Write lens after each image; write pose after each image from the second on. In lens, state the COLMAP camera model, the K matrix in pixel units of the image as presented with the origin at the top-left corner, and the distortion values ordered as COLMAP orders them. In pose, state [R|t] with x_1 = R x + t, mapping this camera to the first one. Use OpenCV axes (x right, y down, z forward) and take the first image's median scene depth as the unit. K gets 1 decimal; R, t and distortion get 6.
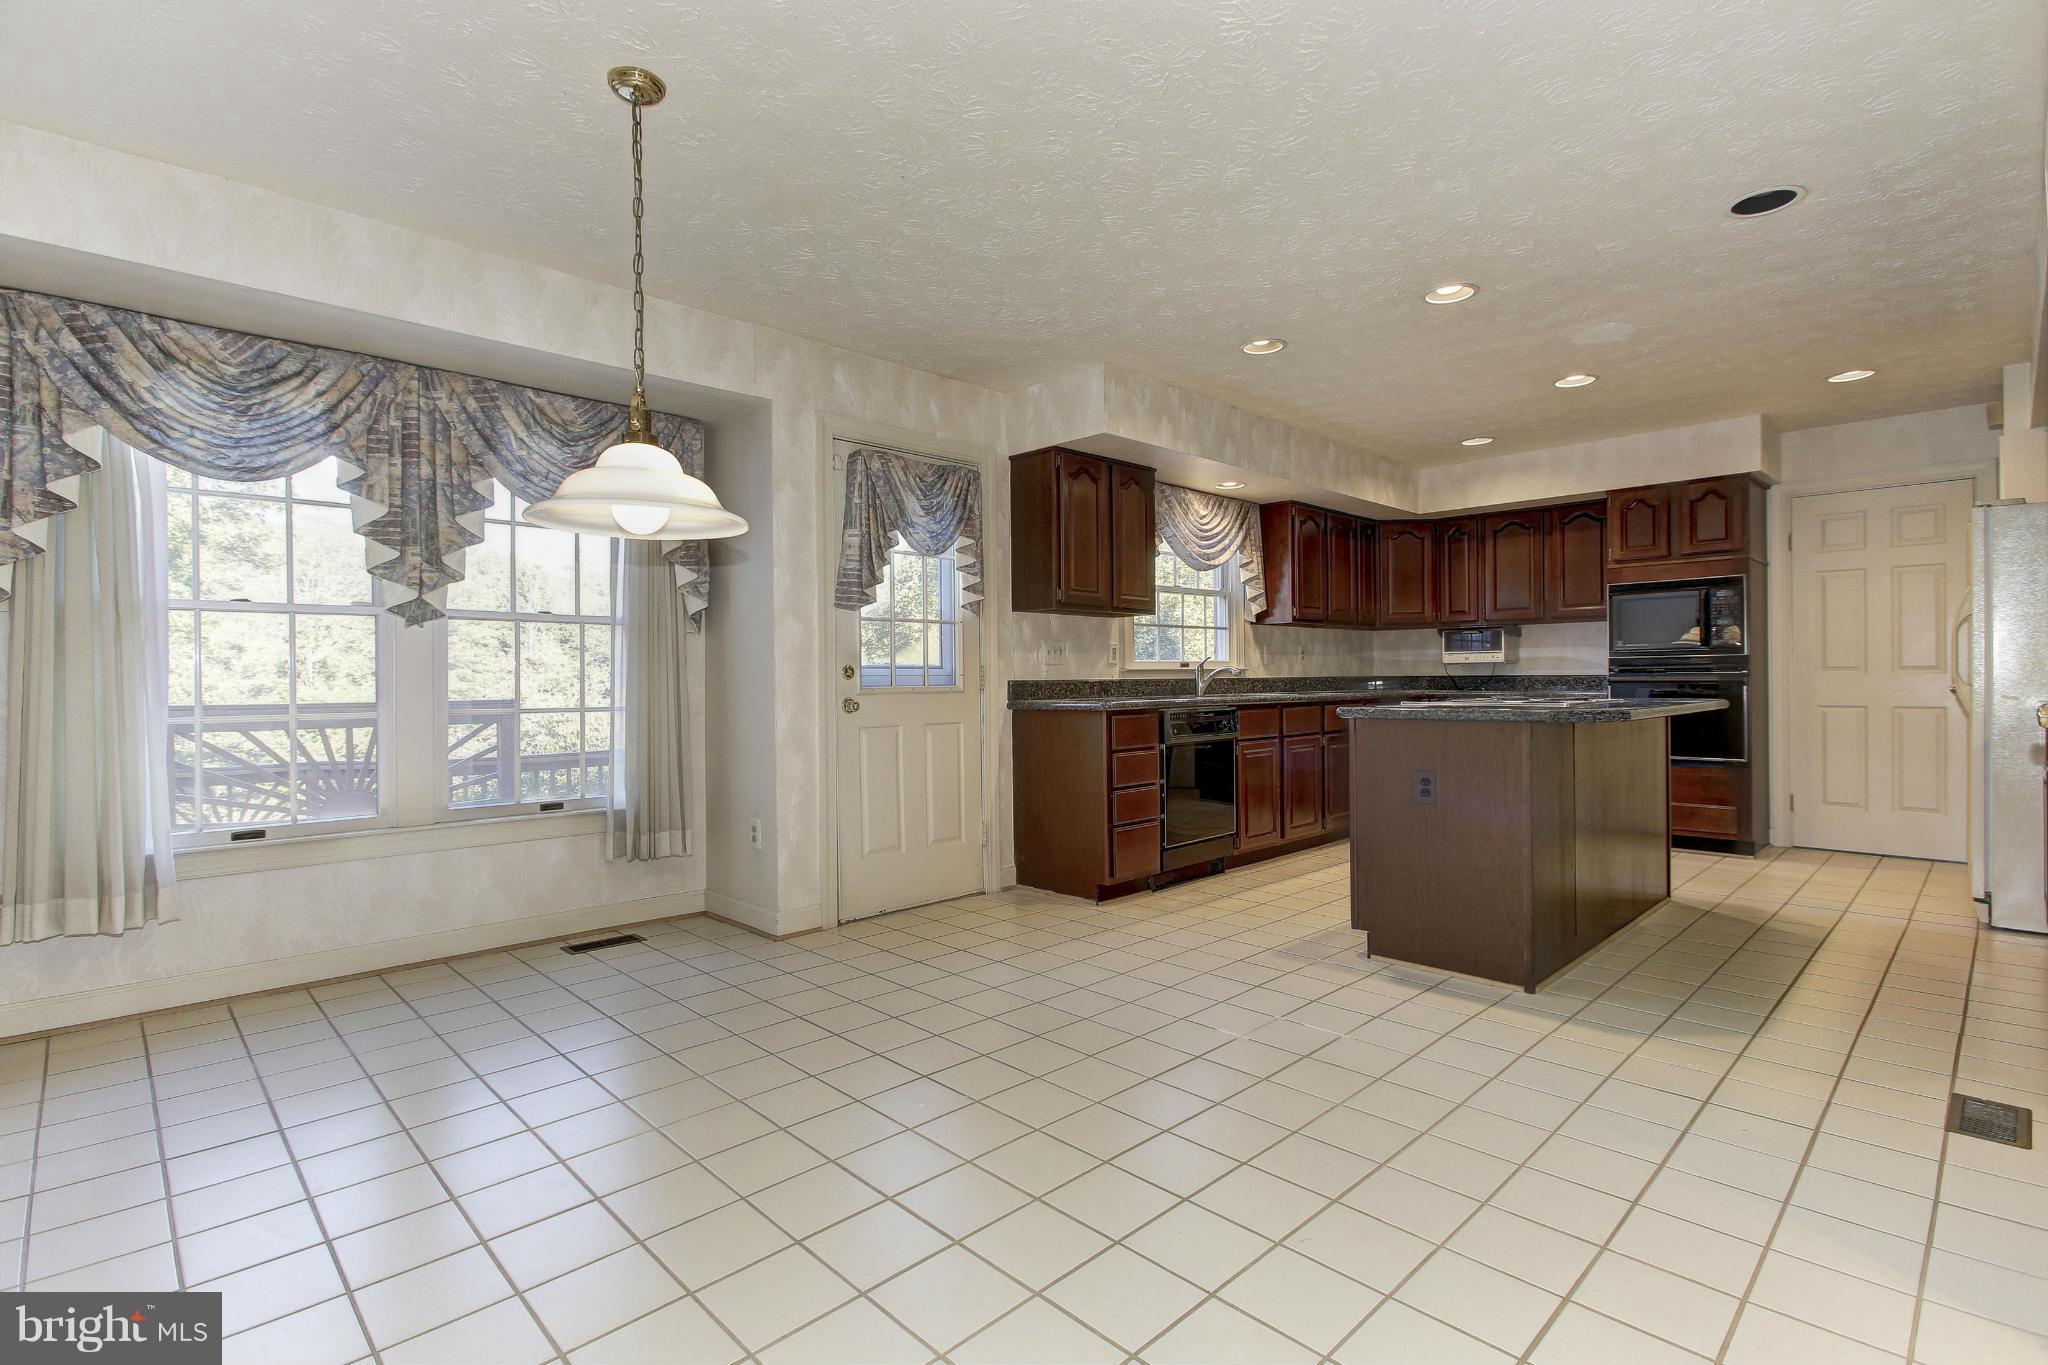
lens RADIAL K [[954.7, 0, 1024.0], [0, 954.7, 682.5], [0, 0, 1]] dist [-0.002435, -0.000389]
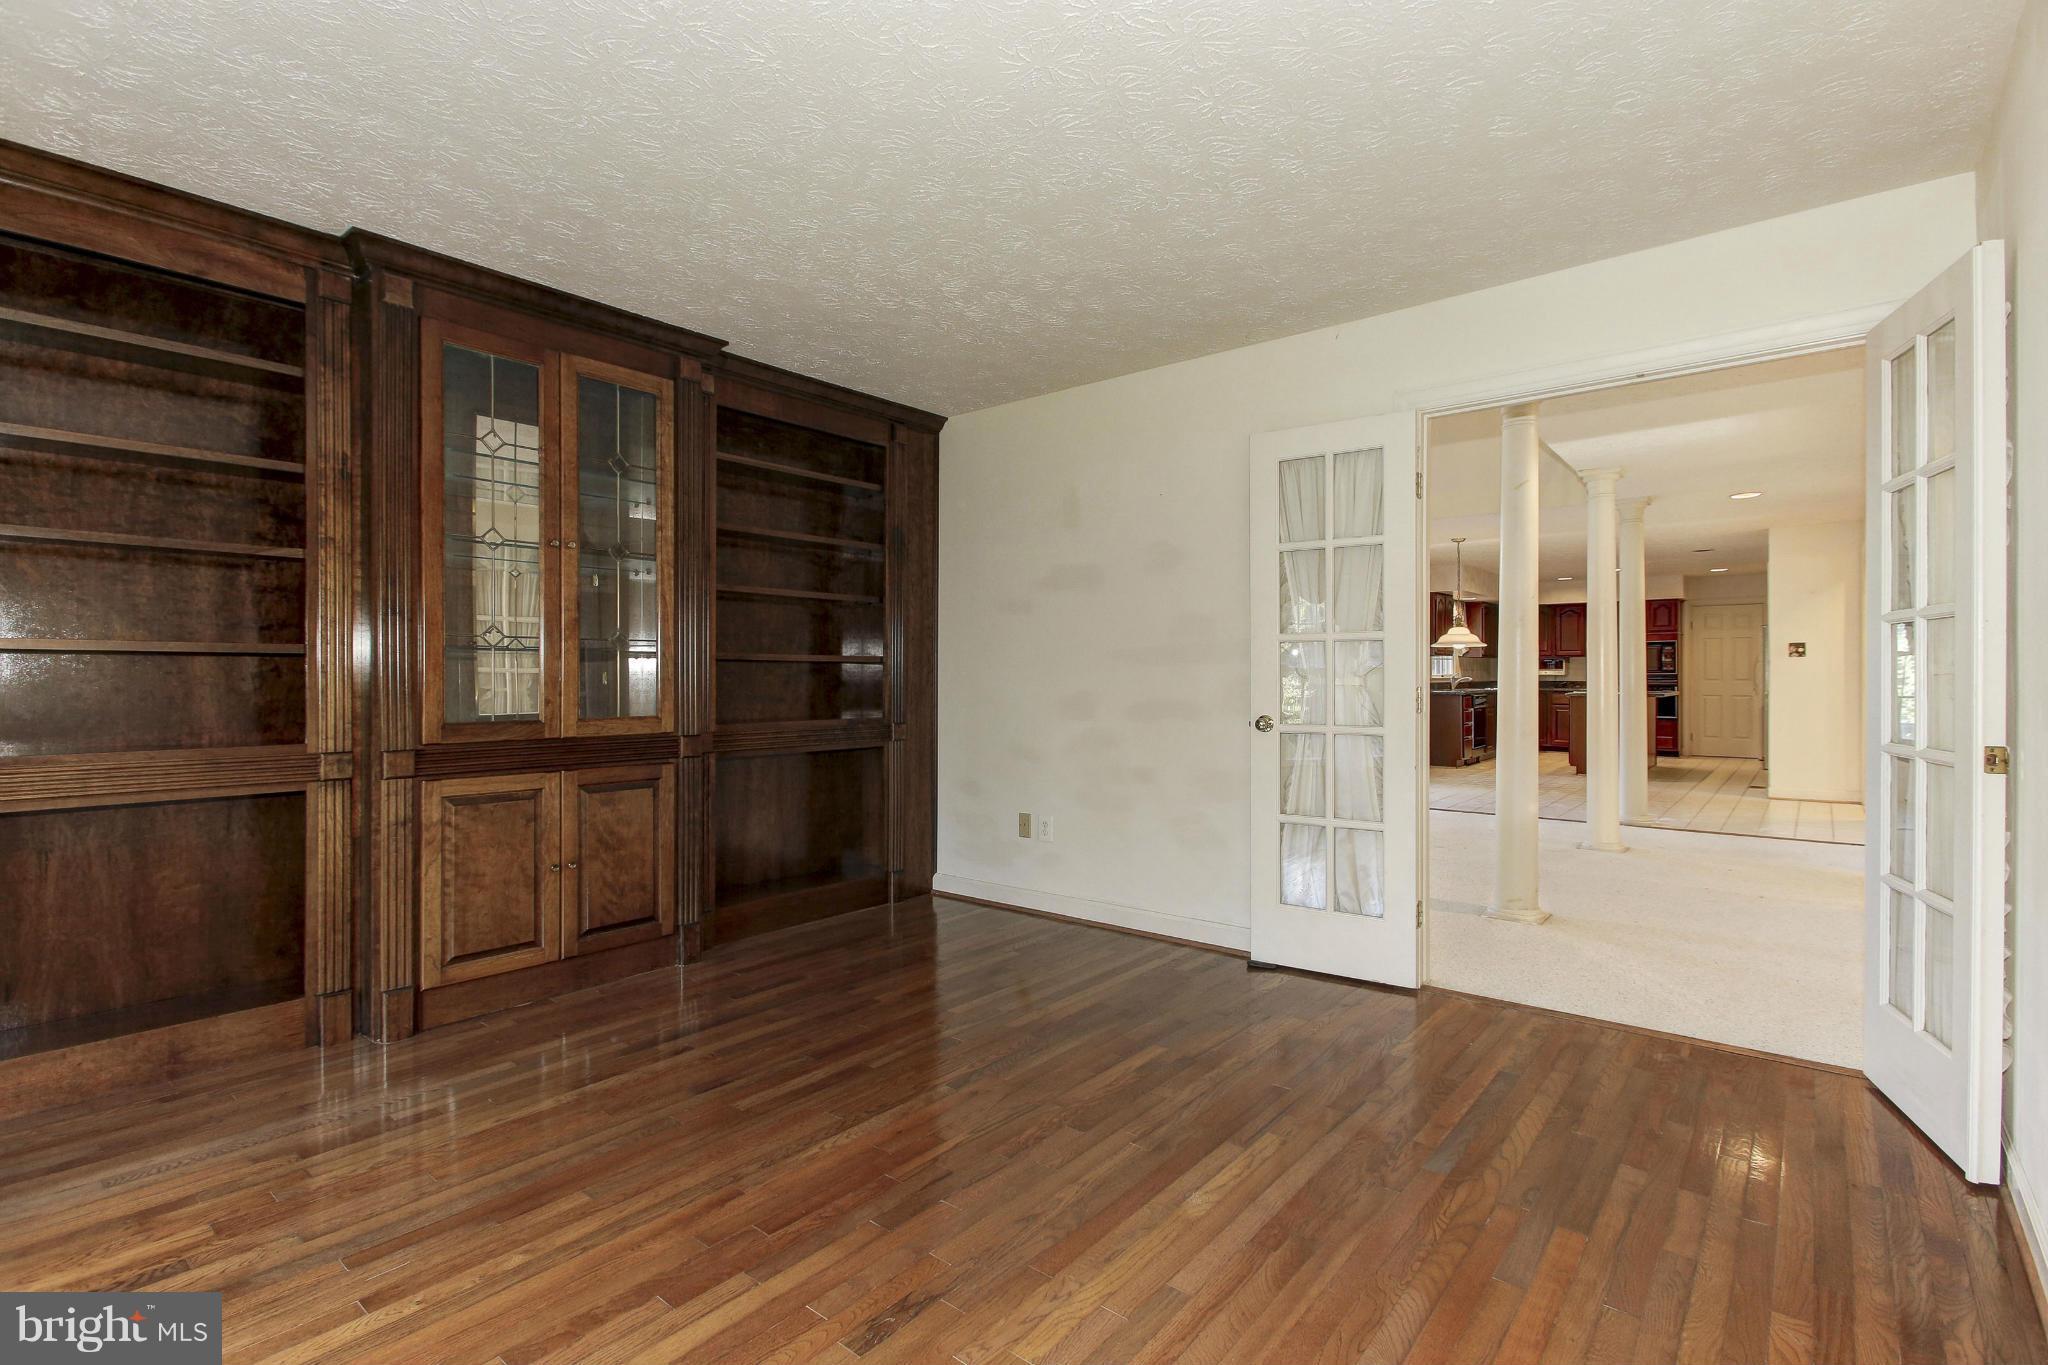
lens RADIAL K [[954.7, 0, 1024.0], [0, 954.7, 682.5], [0, 0, 1]] dist [-0.002435, -0.000389]
pose [[0.993558, 0.005905, 0.113168, -1.134160], [-0.005607, 0.999980, -0.002953, 0.008956], [-0.113183, 0.002300, 0.993571, -1.187765]]
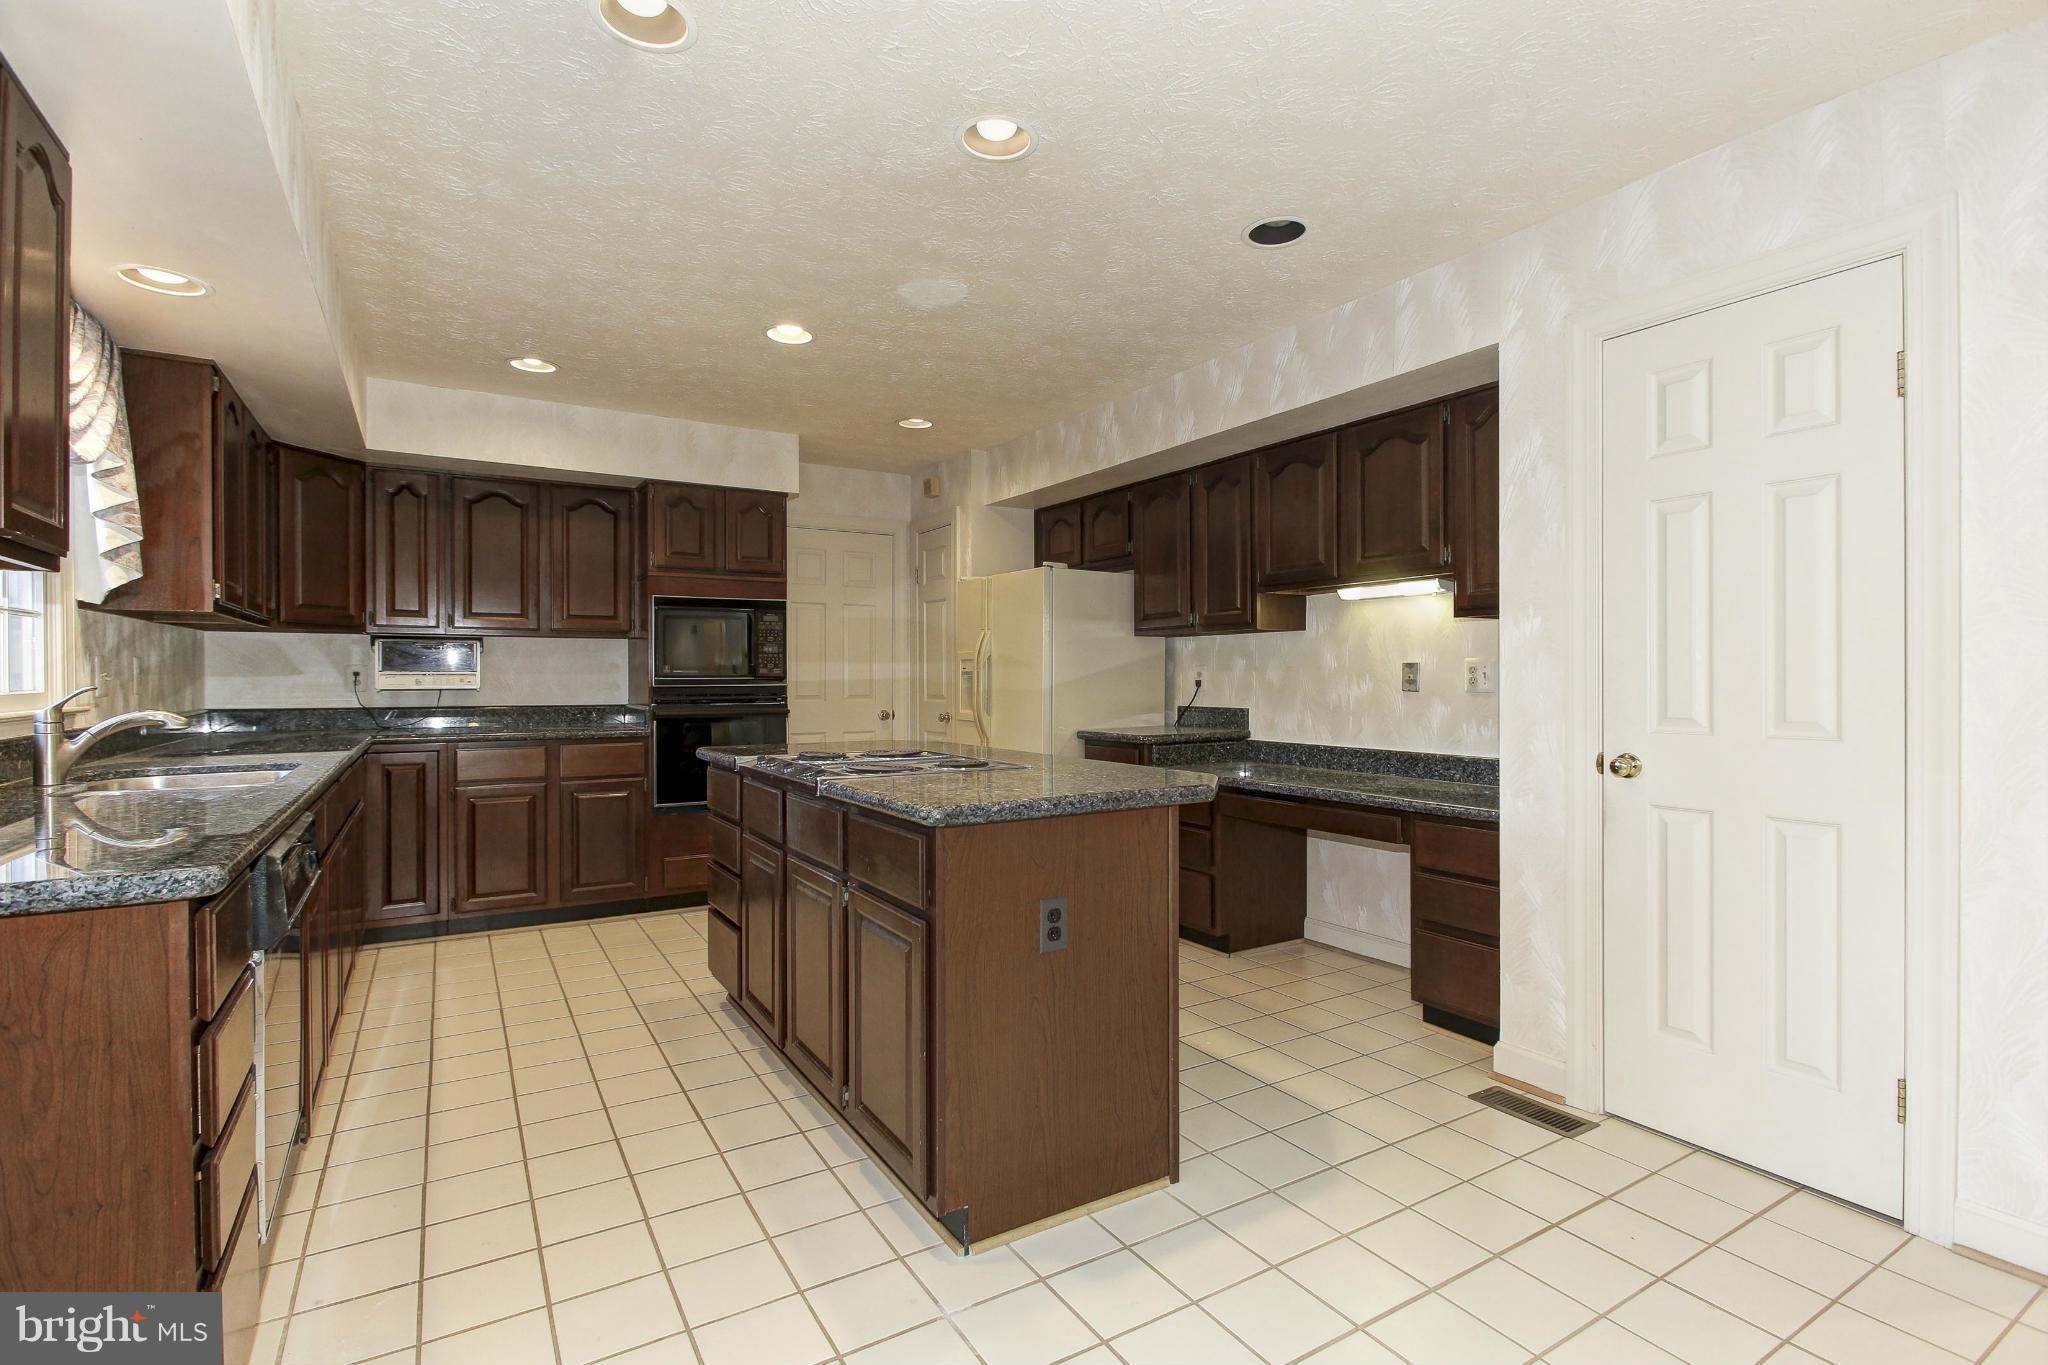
lens RADIAL K [[954.7, 0, 1024.0], [0, 954.7, 682.5], [0, 0, 1]] dist [-0.002435, -0.000389]
pose [[0.223812, 0.001033, 0.974632, -0.111823], [0.003833, 0.999991, -0.001940, -0.027643], [-0.974625, 0.004170, 0.223806, 0.547166]]
